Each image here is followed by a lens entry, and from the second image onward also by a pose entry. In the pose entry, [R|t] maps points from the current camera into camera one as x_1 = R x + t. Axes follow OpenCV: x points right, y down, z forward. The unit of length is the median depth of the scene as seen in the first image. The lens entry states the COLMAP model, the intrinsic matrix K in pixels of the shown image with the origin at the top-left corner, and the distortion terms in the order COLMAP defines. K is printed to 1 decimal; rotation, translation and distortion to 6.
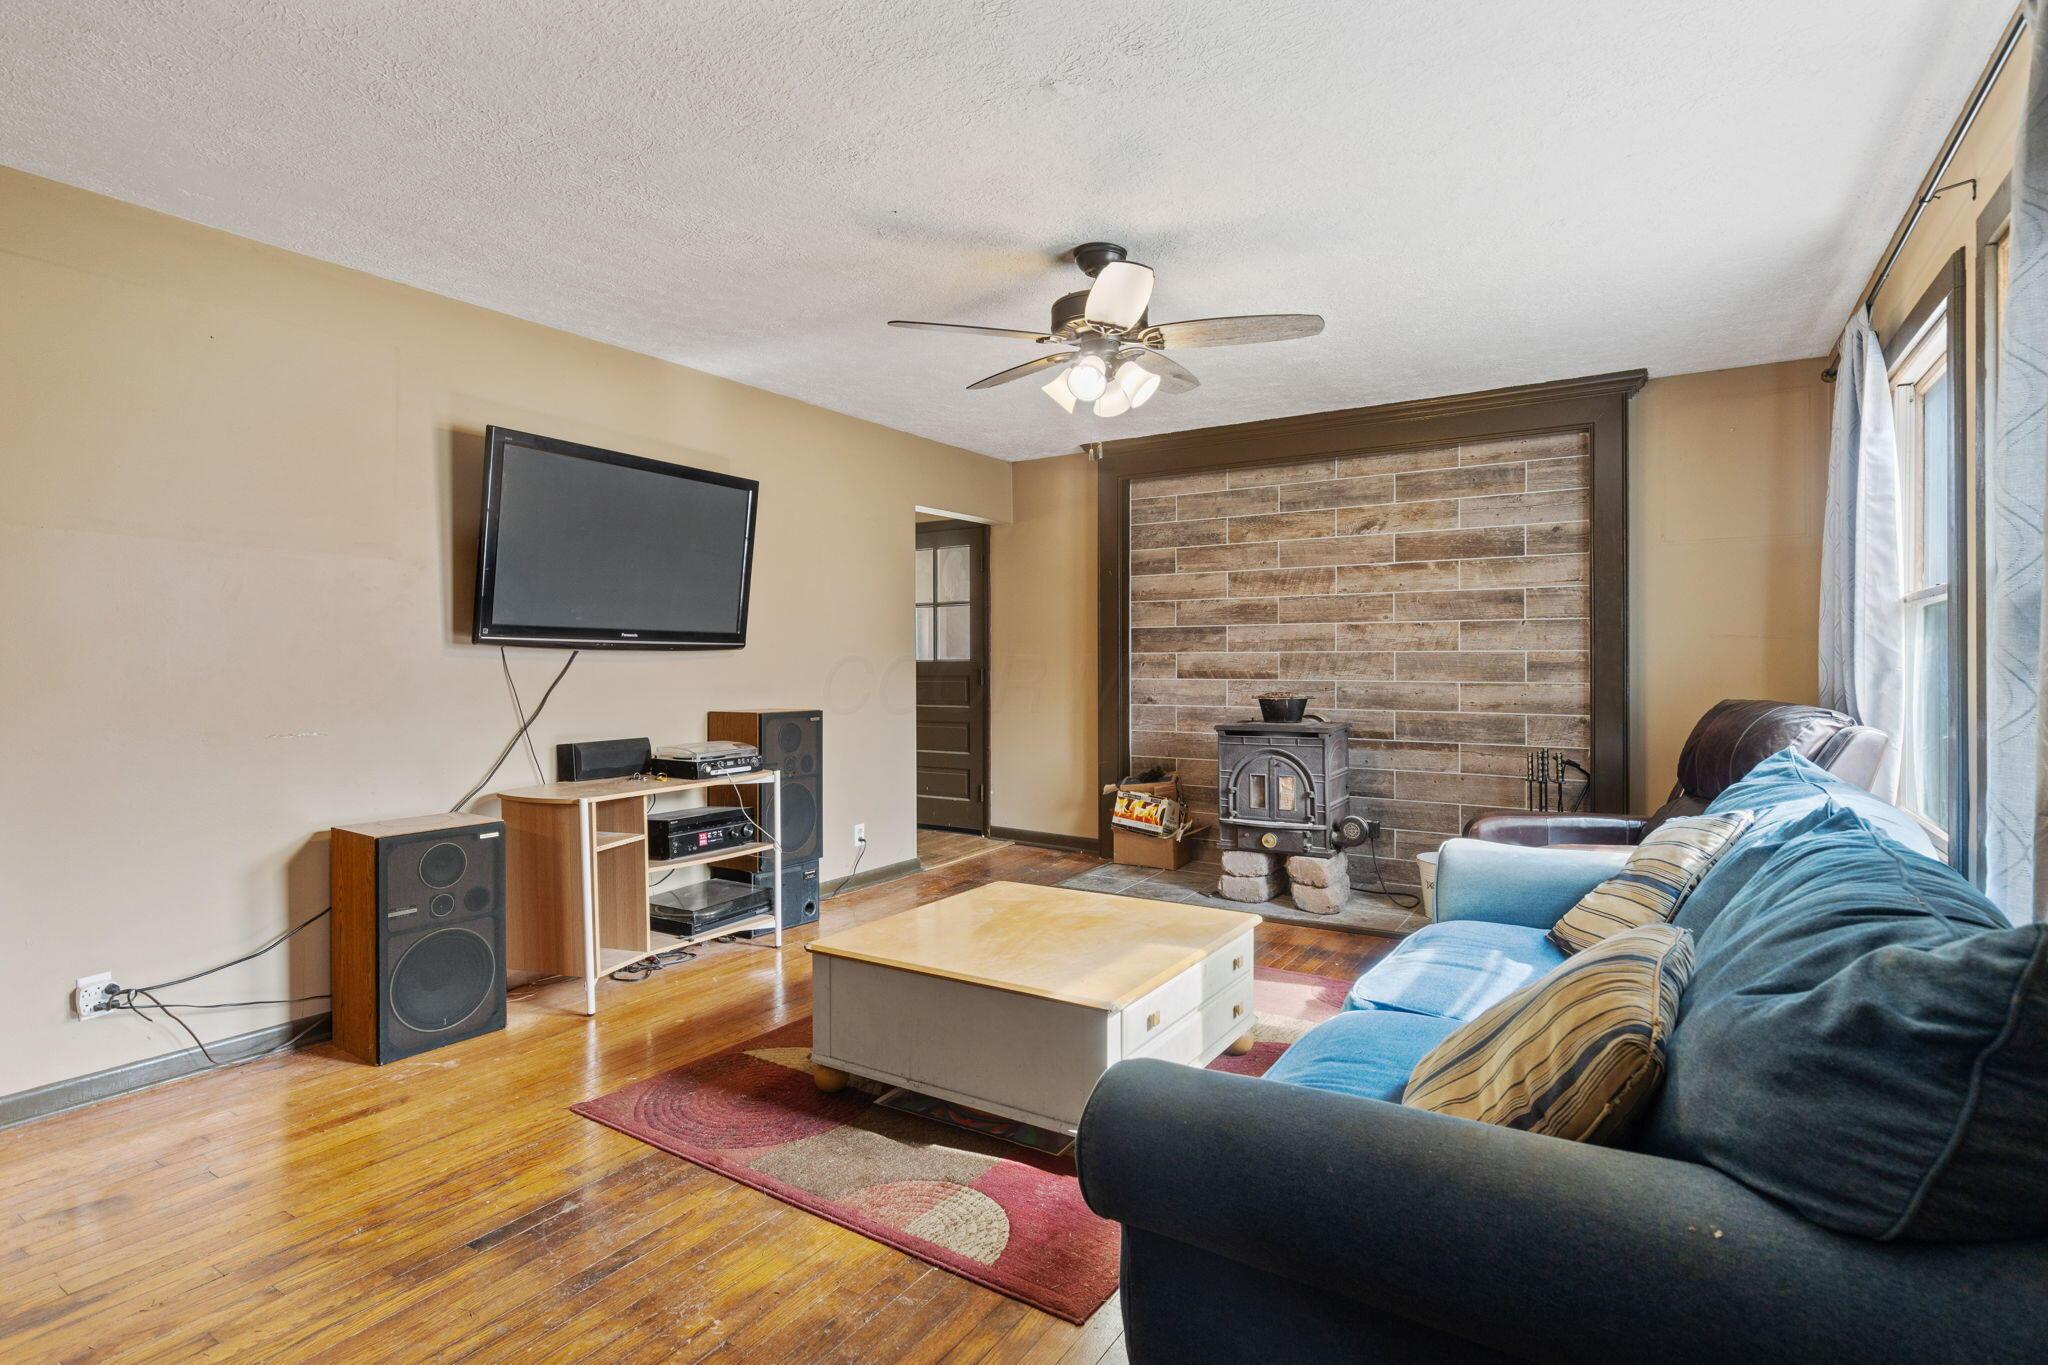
lens RADIAL K [[991.8, 0, 1022.2], [0, 991.8, 667.9], [0, 0, 1]] dist [0.000250, 0.000095]
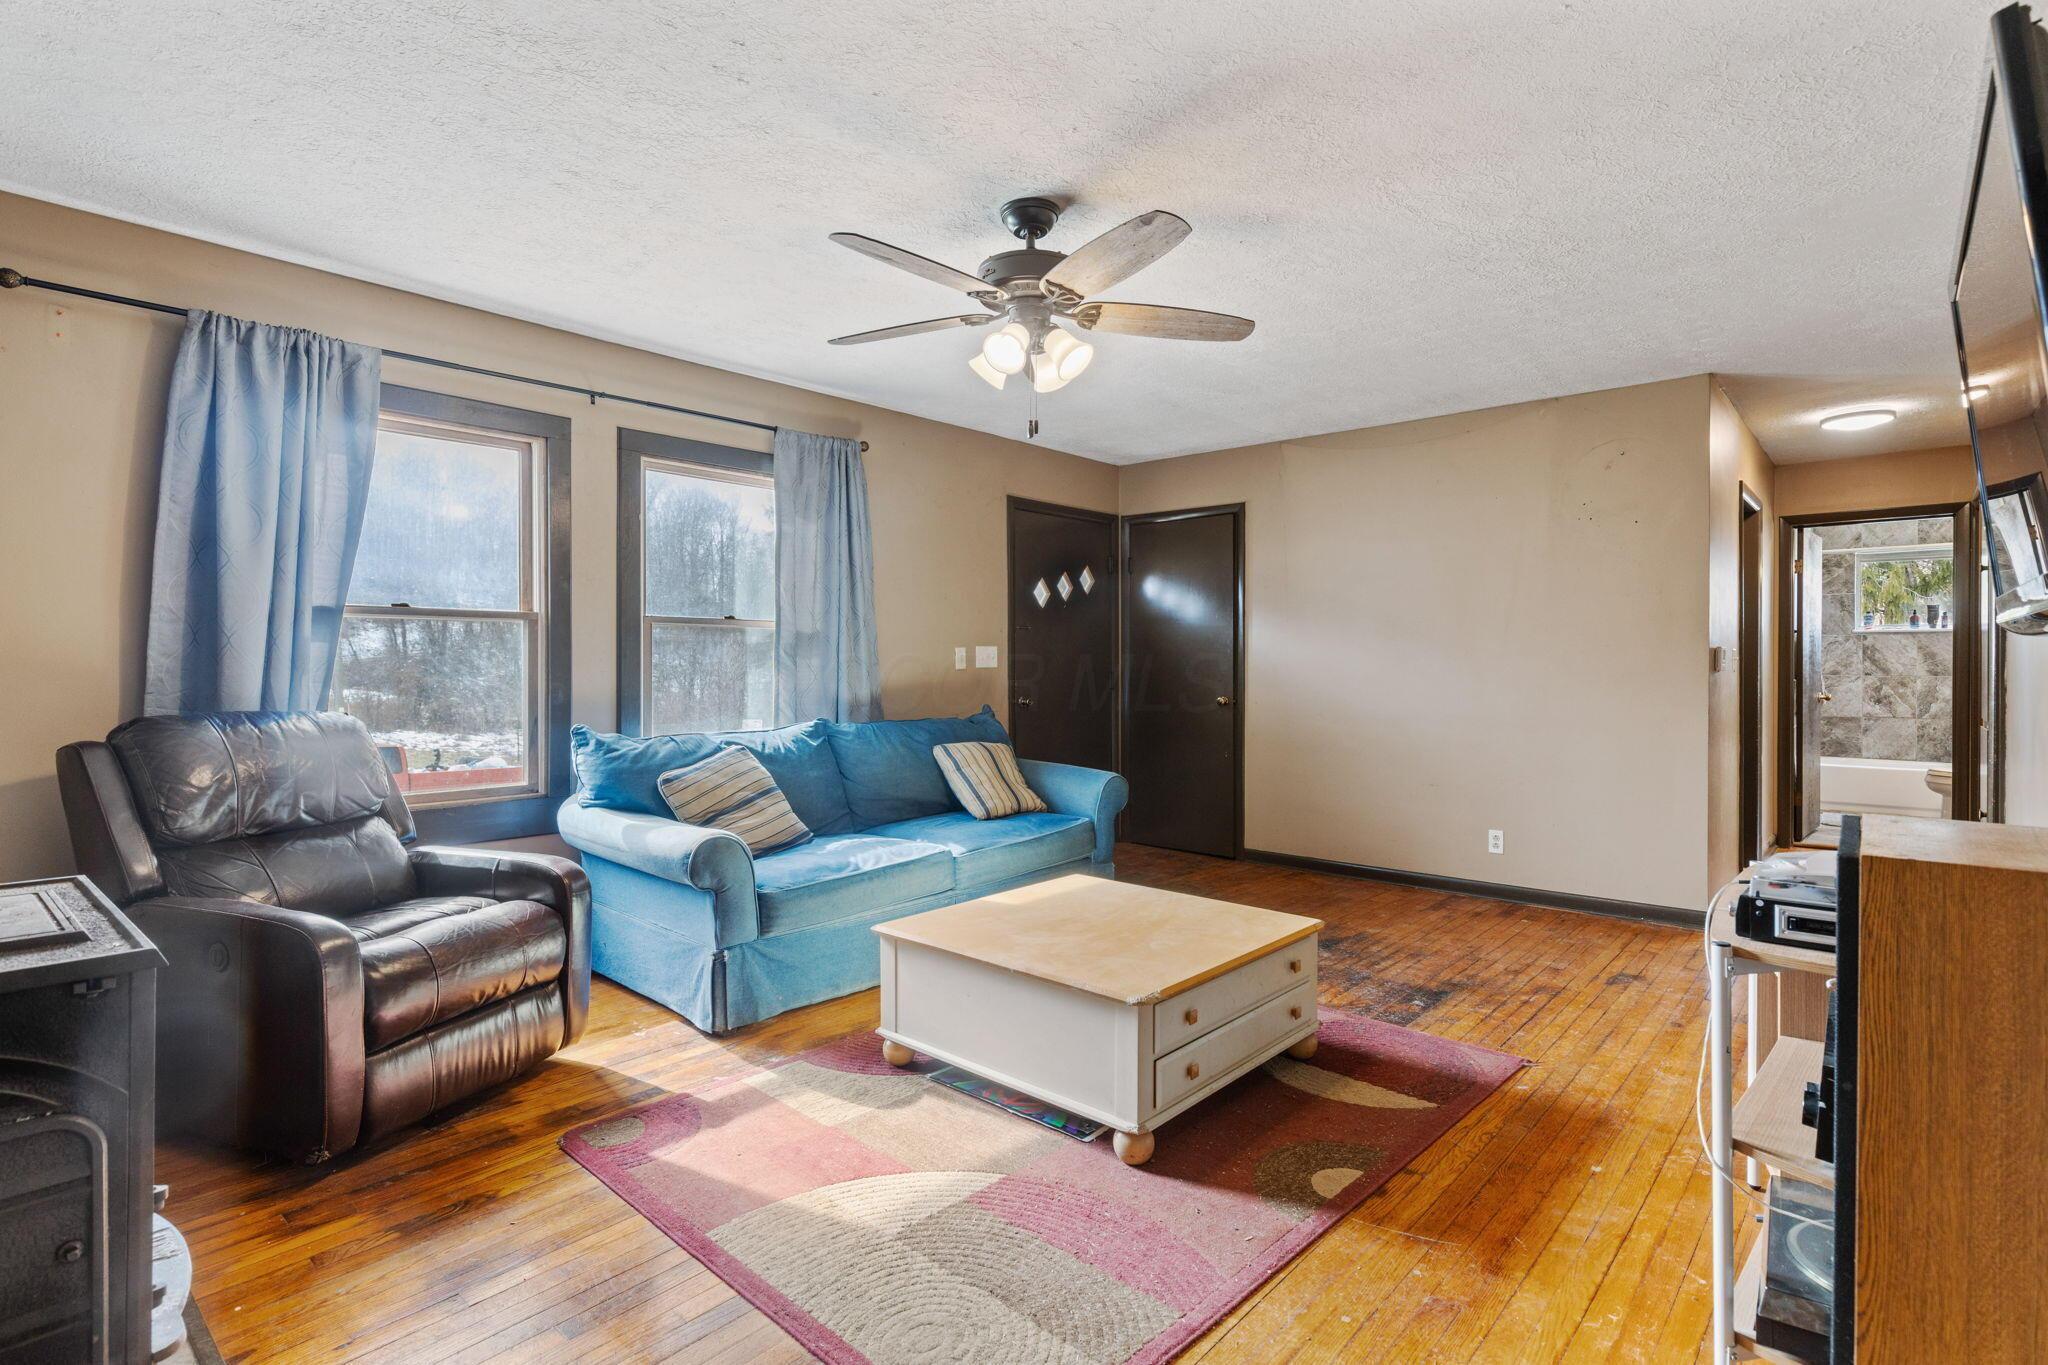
lens RADIAL K [[991.8, 0, 1027.4], [0, 991.8, 673.7], [0, 0, 1]] dist [0.000250, 0.000095]
pose [[-0.986604, -0.002122, 0.163122, -0.052322], [-0.000436, 0.999946, 0.010373, -0.003084], [-0.163135, 0.010163, -0.986551, 1.525629]]
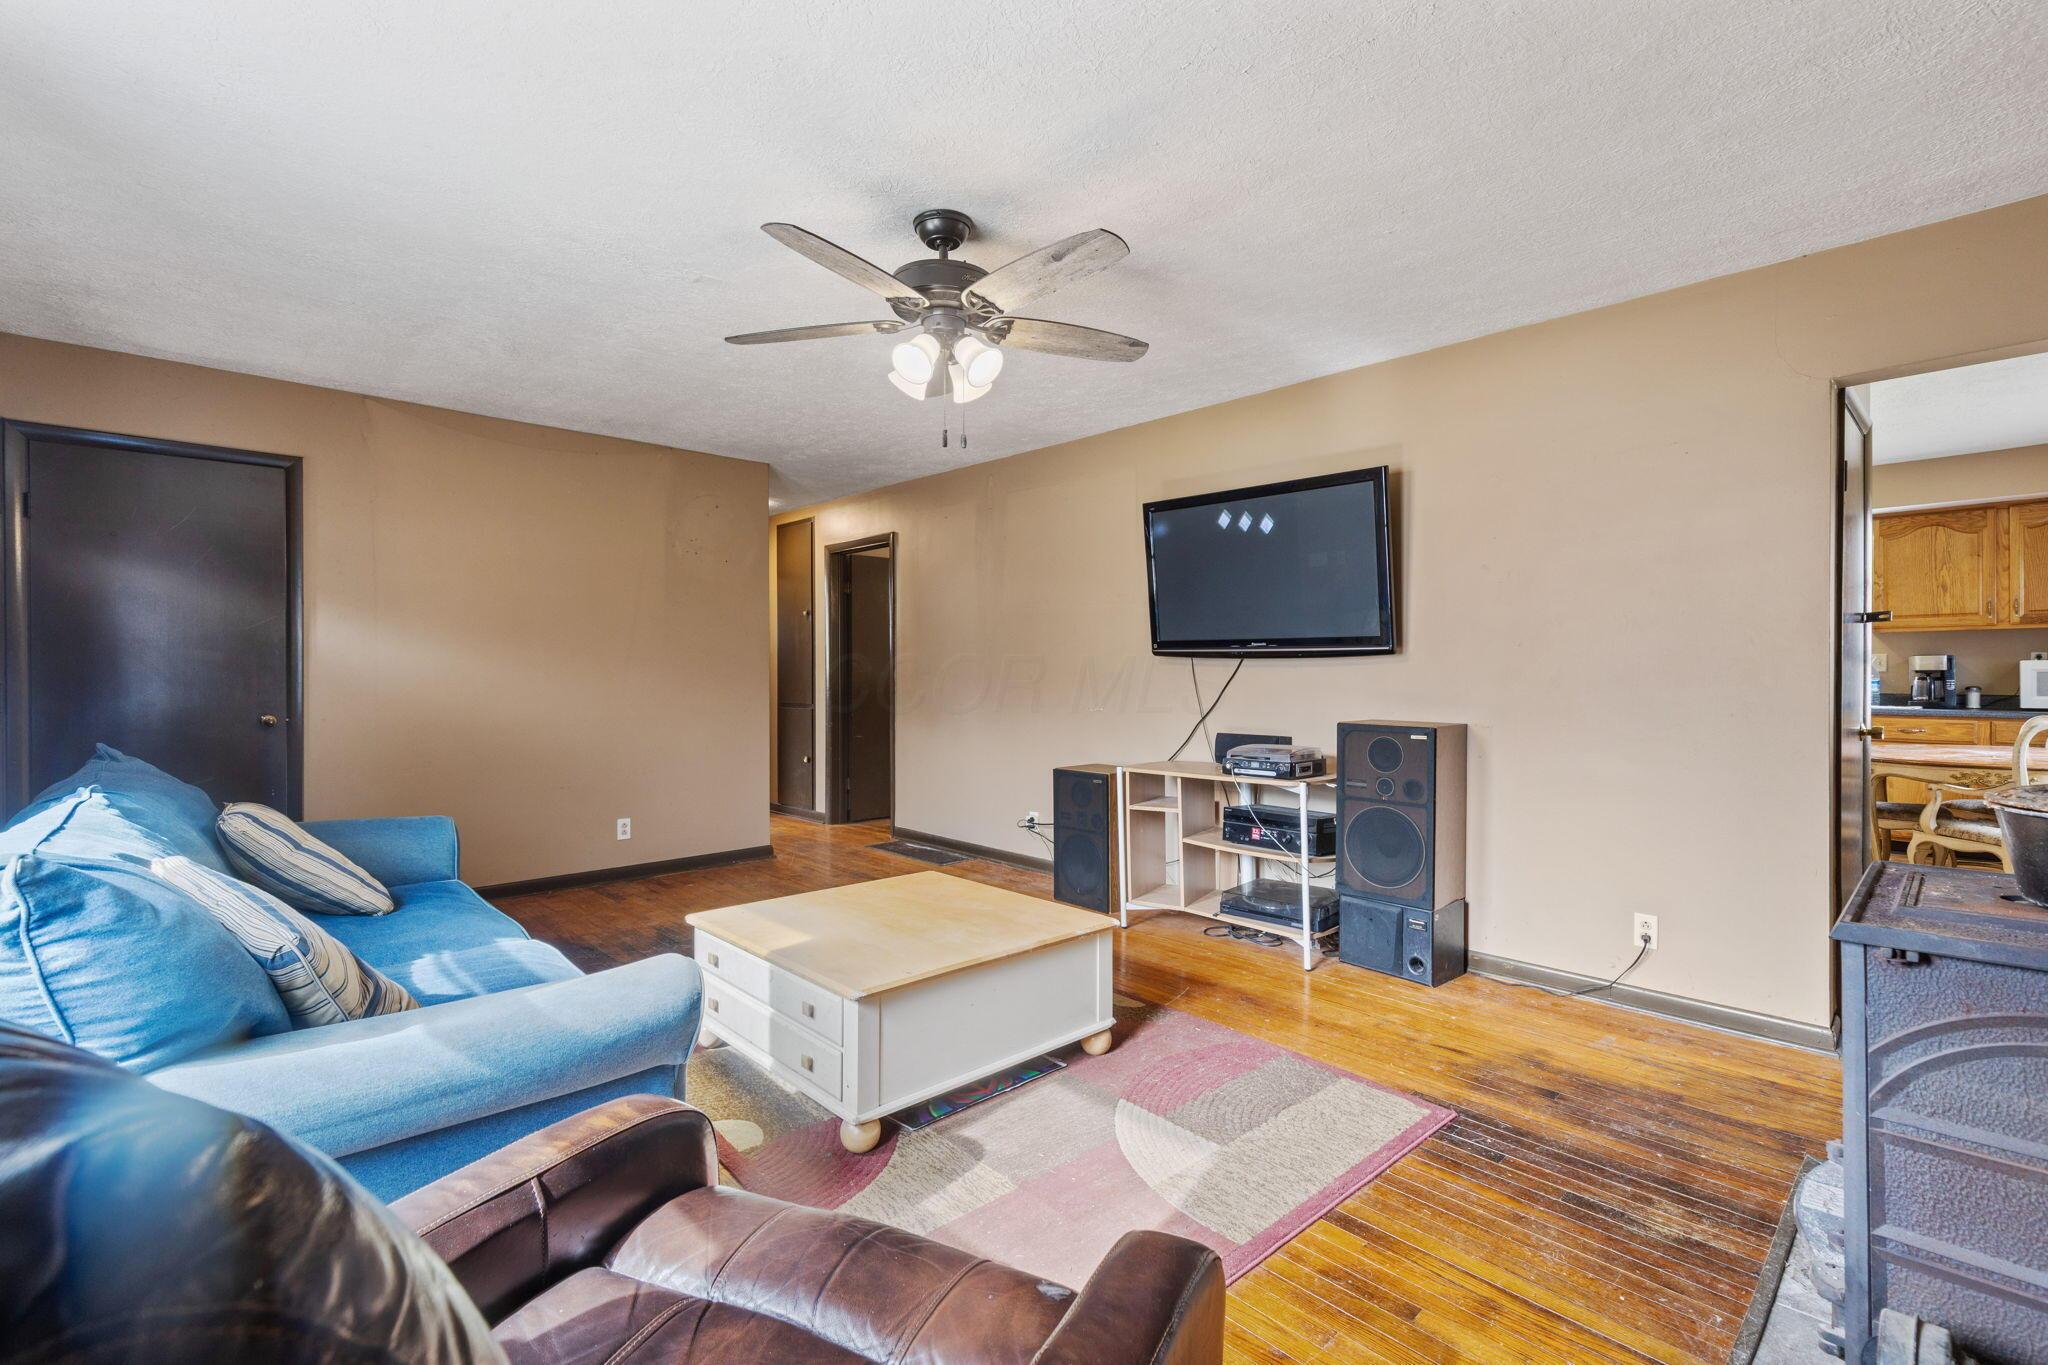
lens RADIAL K [[896.0, 0, 1023.2], [0, 896.0, 682.4], [0, 0, 1]] dist [-0.002209, -0.000106]
pose [[-0.252878, 0.007151, -0.967472, 0.694091], [-0.002254, 0.999966, 0.007981, 0.003009], [0.967496, 0.004199, -0.252853, 1.032964]]
